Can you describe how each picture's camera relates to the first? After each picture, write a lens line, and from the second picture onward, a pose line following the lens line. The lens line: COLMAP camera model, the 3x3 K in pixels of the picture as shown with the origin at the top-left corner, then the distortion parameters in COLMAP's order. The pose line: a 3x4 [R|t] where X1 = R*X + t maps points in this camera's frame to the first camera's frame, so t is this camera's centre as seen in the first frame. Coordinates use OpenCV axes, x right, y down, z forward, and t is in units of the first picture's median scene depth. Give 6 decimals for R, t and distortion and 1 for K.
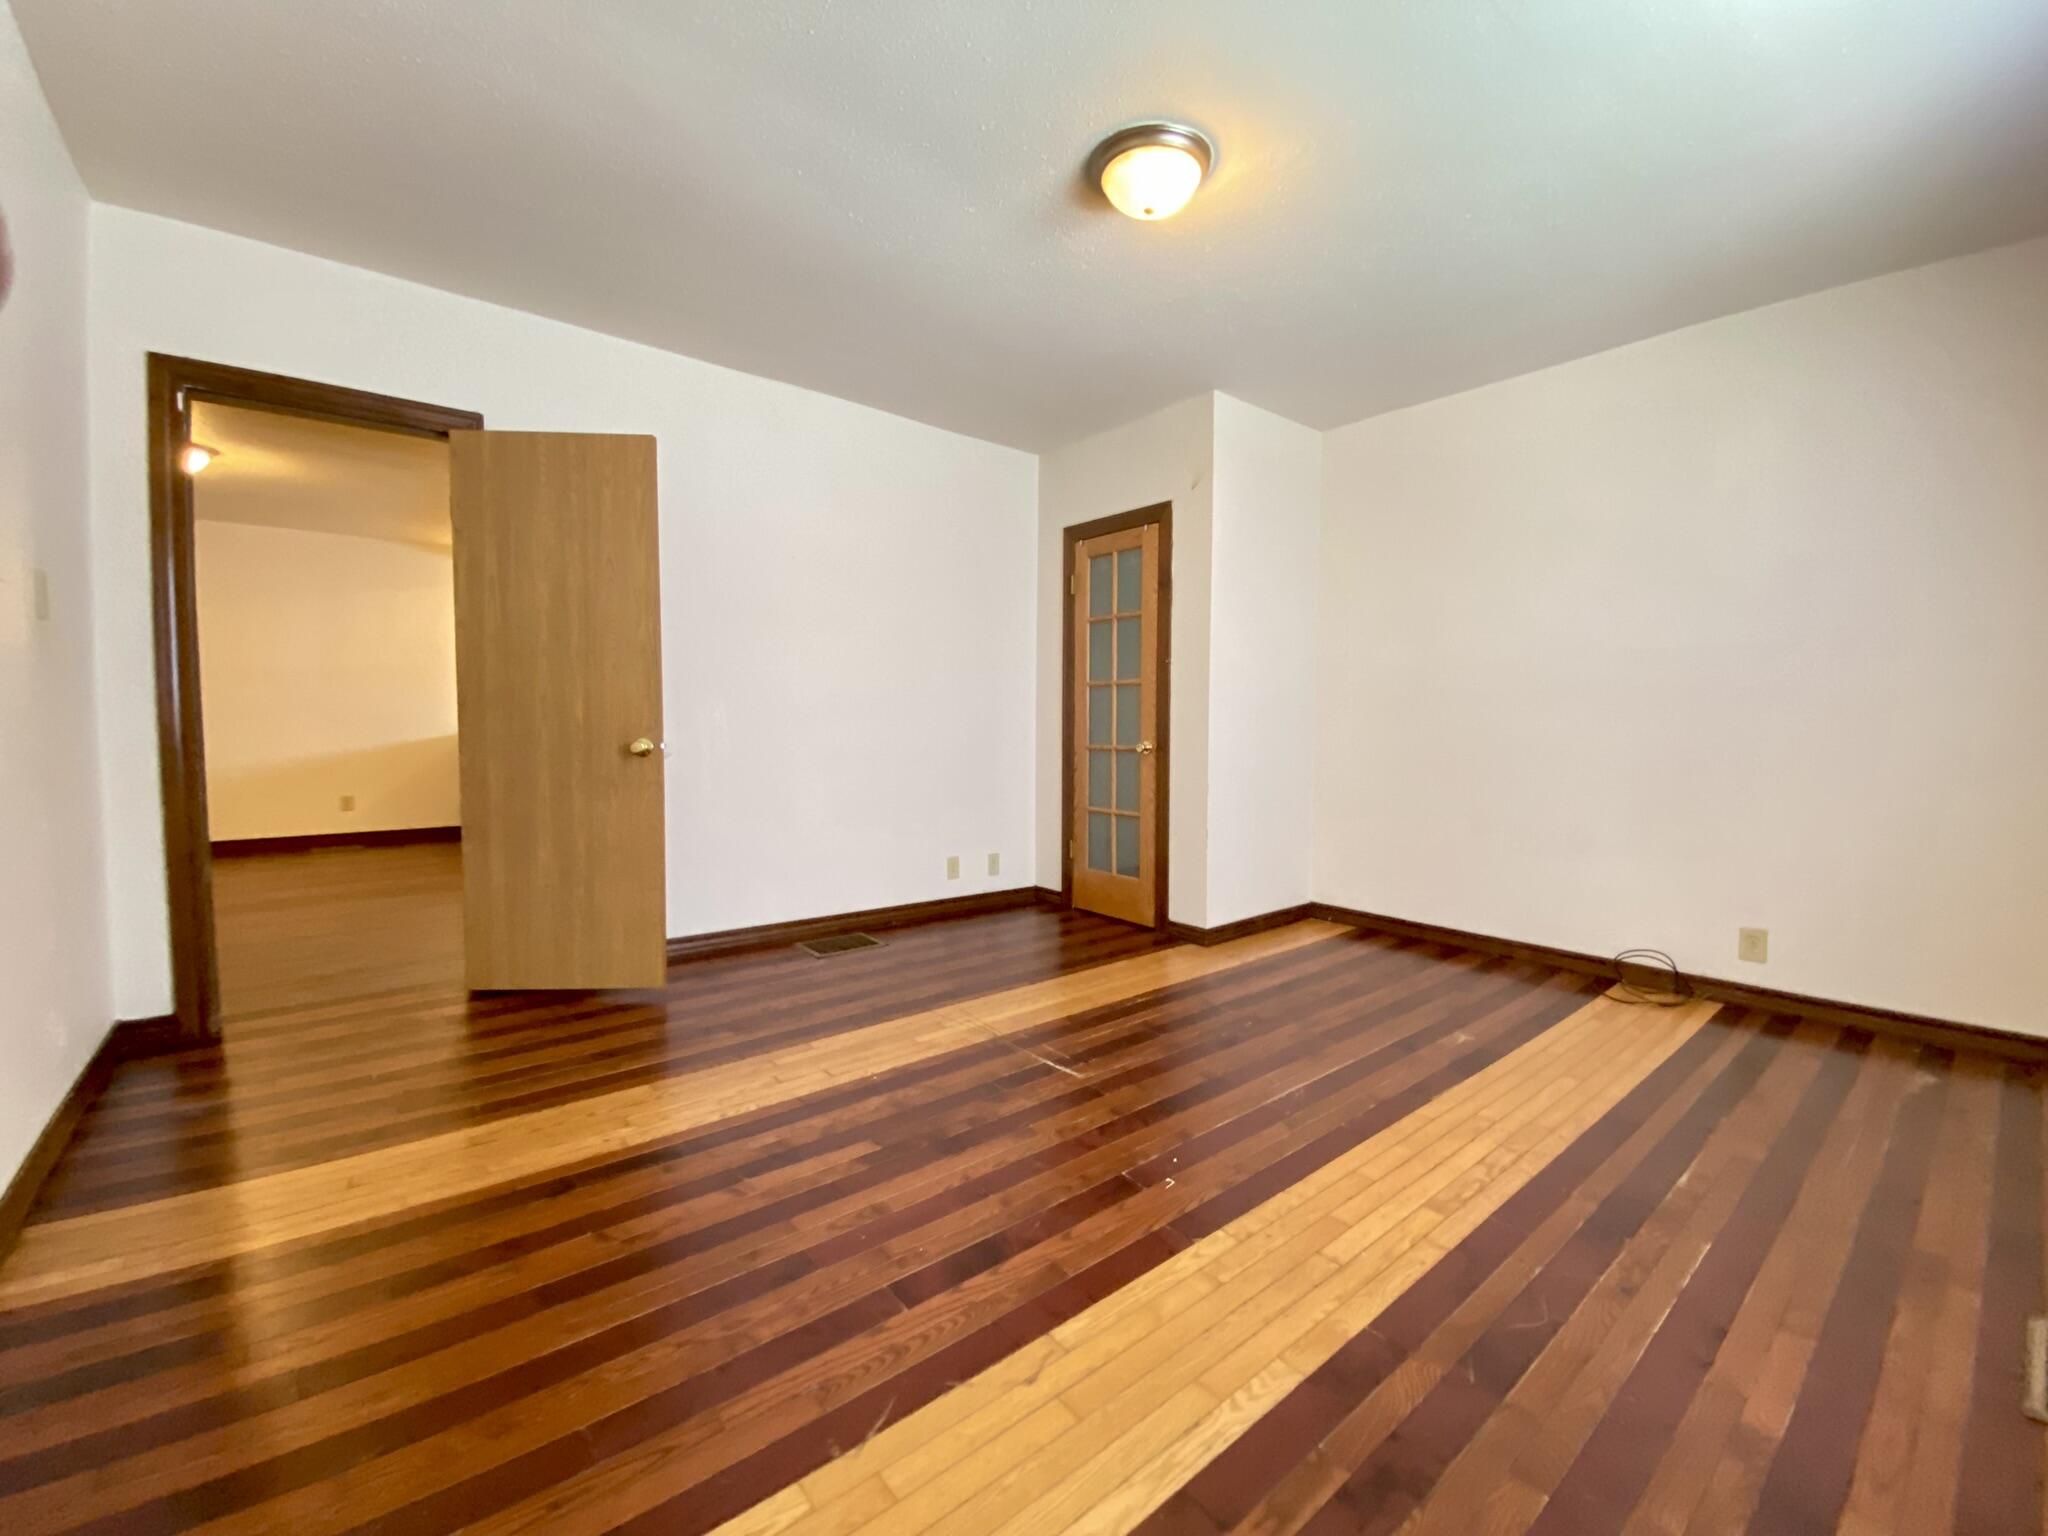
lens RADIAL K [[835.4, 0, 1024.0], [0, 835.4, 768.0], [0, 0, 1]] dist [0.018896, -0.017371]
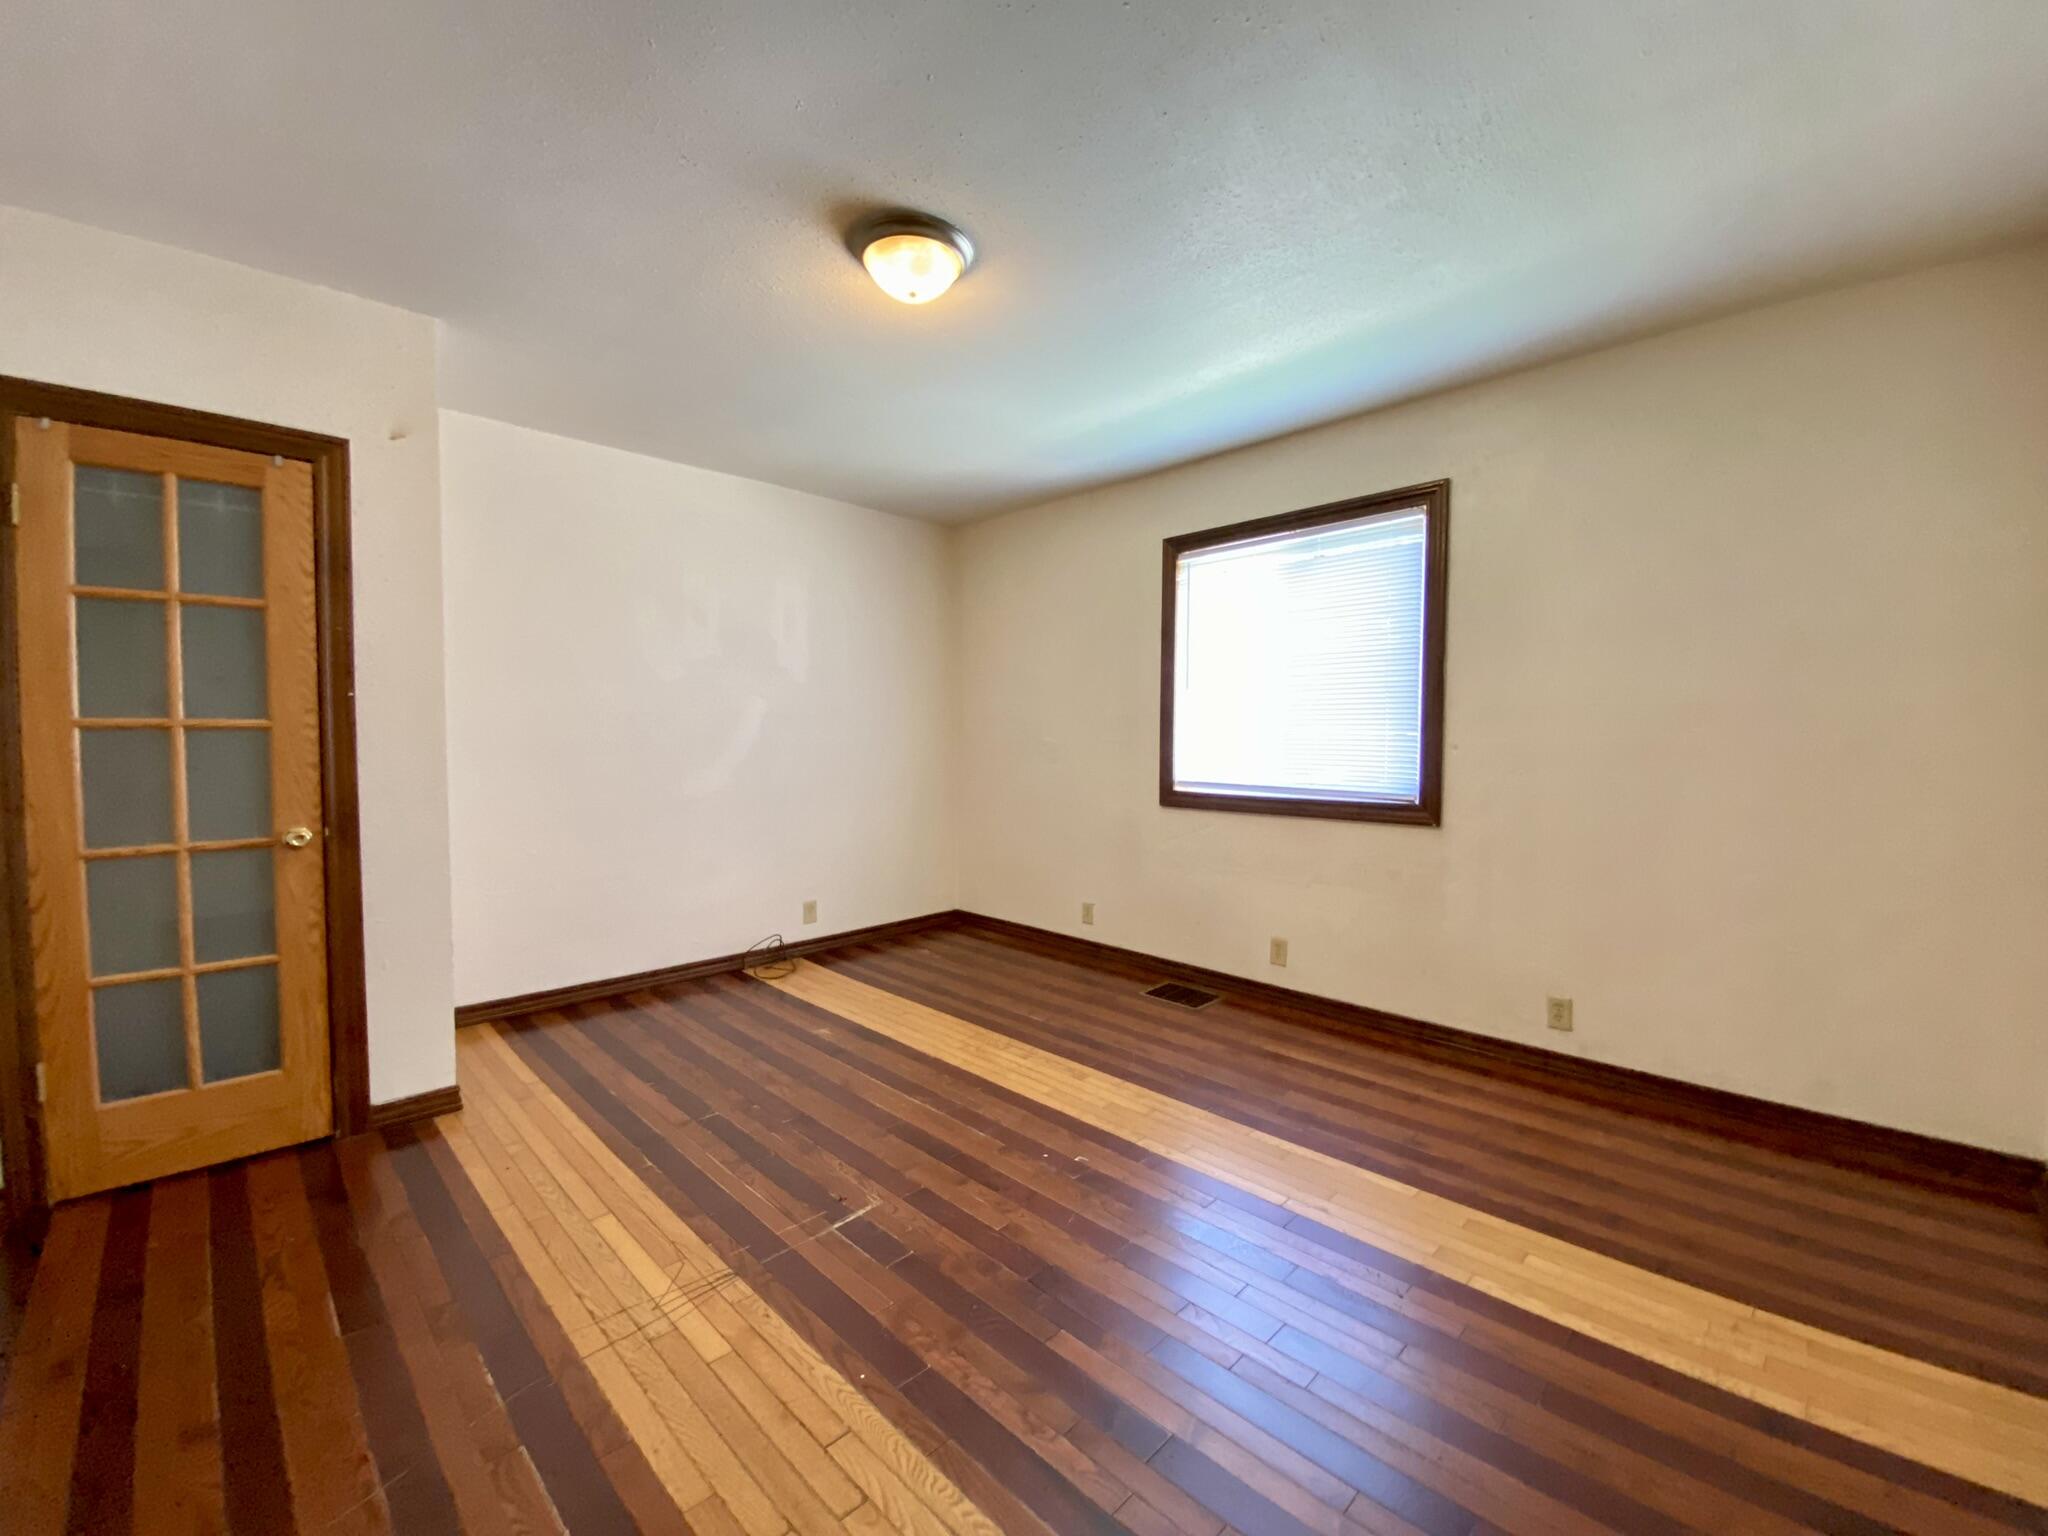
lens RADIAL K [[835.4, 0, 1024.0], [0, 835.4, 768.0], [0, 0, 1]] dist [0.018896, -0.017371]
pose [[-0.112209, -0.040901, 0.992843, -0.663548], [0.051991, 0.997542, 0.046970, -0.100616], [-0.992324, 0.056890, -0.109807, 0.751127]]
